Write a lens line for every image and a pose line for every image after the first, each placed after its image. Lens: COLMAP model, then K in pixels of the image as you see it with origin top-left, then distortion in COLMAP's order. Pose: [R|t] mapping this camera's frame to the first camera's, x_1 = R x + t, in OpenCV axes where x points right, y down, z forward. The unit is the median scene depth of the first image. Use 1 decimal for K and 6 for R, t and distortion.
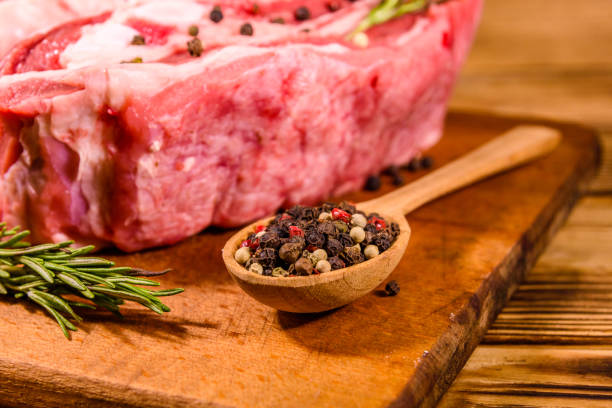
lens RADIAL K [[1042.2, 0, 310.1], [0, 1042.2, 216.8], [0, 0, 1]] dist [0.004857, 0.000000]
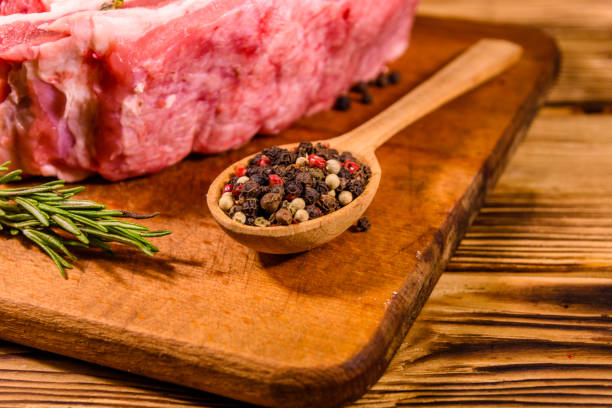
lens RADIAL K [[1042.2, 0, 304.3], [0, 1042.2, 207.1], [0, 0, 1]] dist [0.004857, 0.000000]
pose [[0.999331, -0.003574, 0.036405, -0.020612], [-0.002067, 0.988104, 0.153770, -0.109802], [-0.036521, -0.153743, 0.987436, -0.058682]]
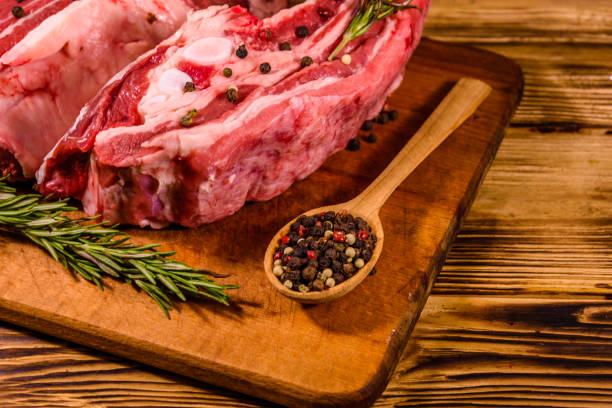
lens RADIAL K [[1042.2, 0, 304.3], [0, 1042.2, 201.7], [0, 0, 1]] dist [0.004857, 0.000000]
pose [[0.999046, -0.026786, 0.034492, -0.067827], [0.013788, 0.942879, 0.332850, -0.517612], [-0.041438, -0.332057, 0.942349, -0.399753]]
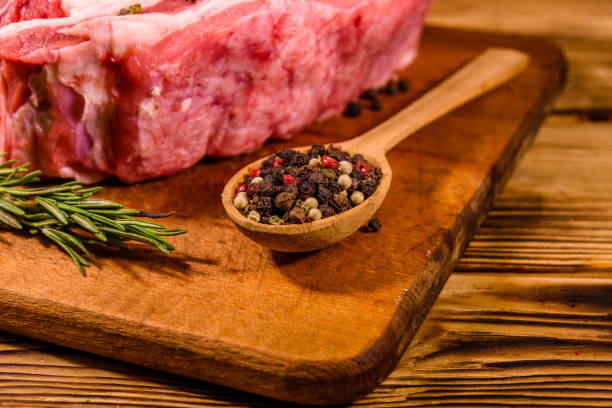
lens RADIAL K [[1042.2, 0, 306.4], [0, 1042.2, 207.6], [0, 0, 1]] dist [0.004857, 0.000000]
pose [[0.999457, -0.000146, 0.032938, -0.028199], [-0.004371, 0.990557, 0.137031, -0.095969], [-0.032647, -0.137100, 0.990019, -0.084929]]
